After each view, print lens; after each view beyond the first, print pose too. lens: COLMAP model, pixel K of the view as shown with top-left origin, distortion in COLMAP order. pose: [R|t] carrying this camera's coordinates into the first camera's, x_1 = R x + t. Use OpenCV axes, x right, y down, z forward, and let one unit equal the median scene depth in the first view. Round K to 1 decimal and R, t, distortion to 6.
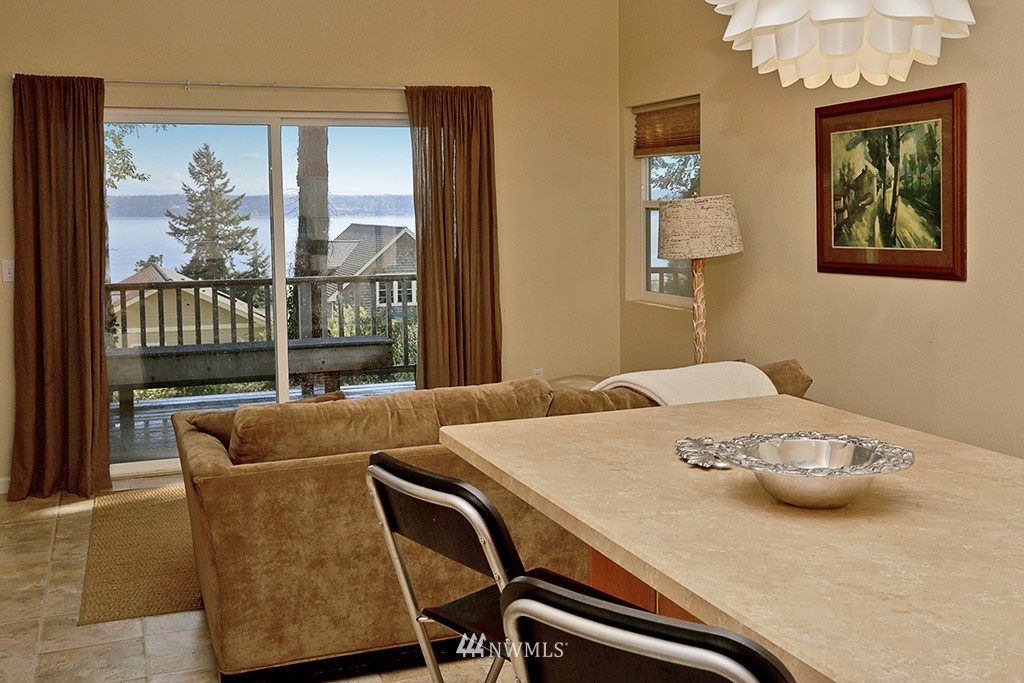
lens RADIAL K [[1035.6, 0, 512.0], [0, 1035.6, 341.5], [0, 0, 1]] dist [-0.000644, -0.001469]
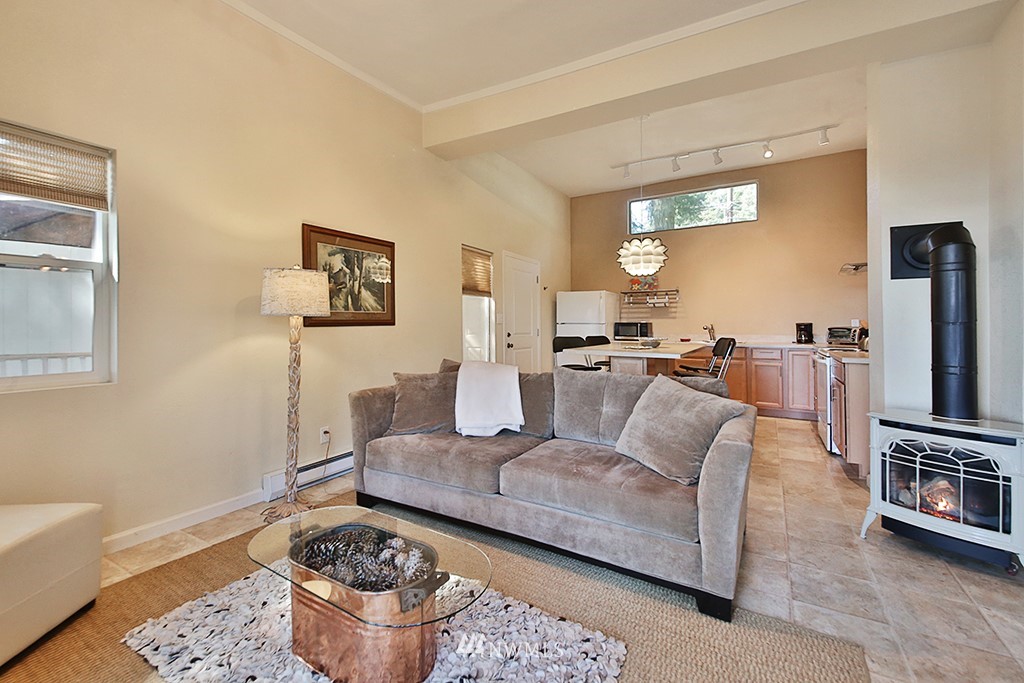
lens RADIAL K [[445.5, 0, 514.0], [0, 445.5, 320.2], [0, 0, 1]] dist [-0.000451, -0.000189]
pose [[-0.625440, 0.017374, 0.780079, -0.476285], [0.098629, 0.993493, 0.056951, -0.092849], [-0.774014, 0.112558, -0.623084, 1.296921]]
